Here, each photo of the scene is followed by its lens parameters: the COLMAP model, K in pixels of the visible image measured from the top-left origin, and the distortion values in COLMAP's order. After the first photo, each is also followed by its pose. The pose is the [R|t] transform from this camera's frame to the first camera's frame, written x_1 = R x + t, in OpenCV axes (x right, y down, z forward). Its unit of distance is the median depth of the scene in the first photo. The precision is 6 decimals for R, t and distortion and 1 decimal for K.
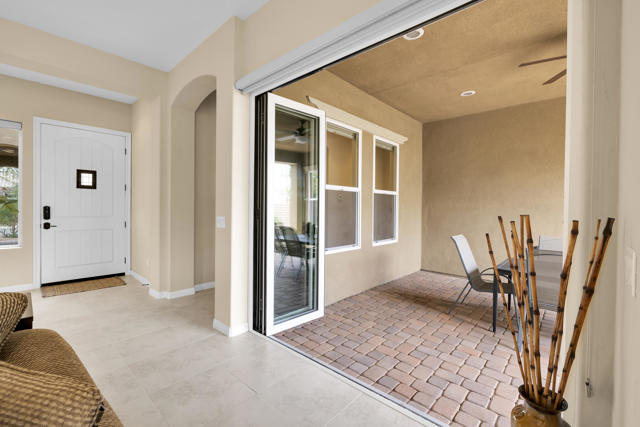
lens RADIAL K [[273.1, 0, 323.3], [0, 273.1, 212.9], [0, 0, 1]] dist [0.015281, -0.000246]
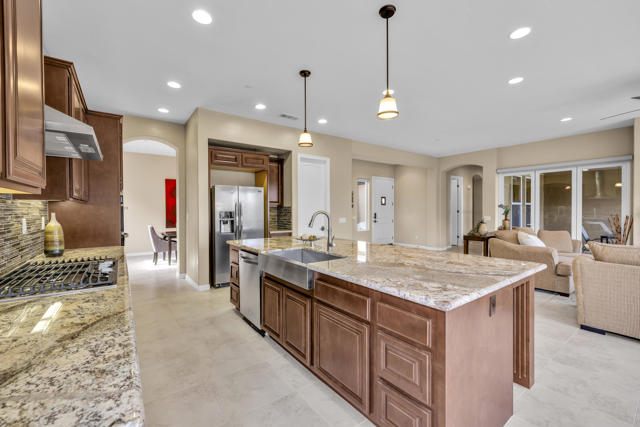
lens RADIAL K [[273.1, 0, 317.7], [0, 273.1, 213.1], [0, 0, 1]] dist [0.015281, -0.000246]
pose [[0.985248, -0.009744, -0.170855, -1.062062], [0.010976, 0.999920, 0.006264, -0.044283], [0.170780, -0.008047, 0.985276, -1.371442]]
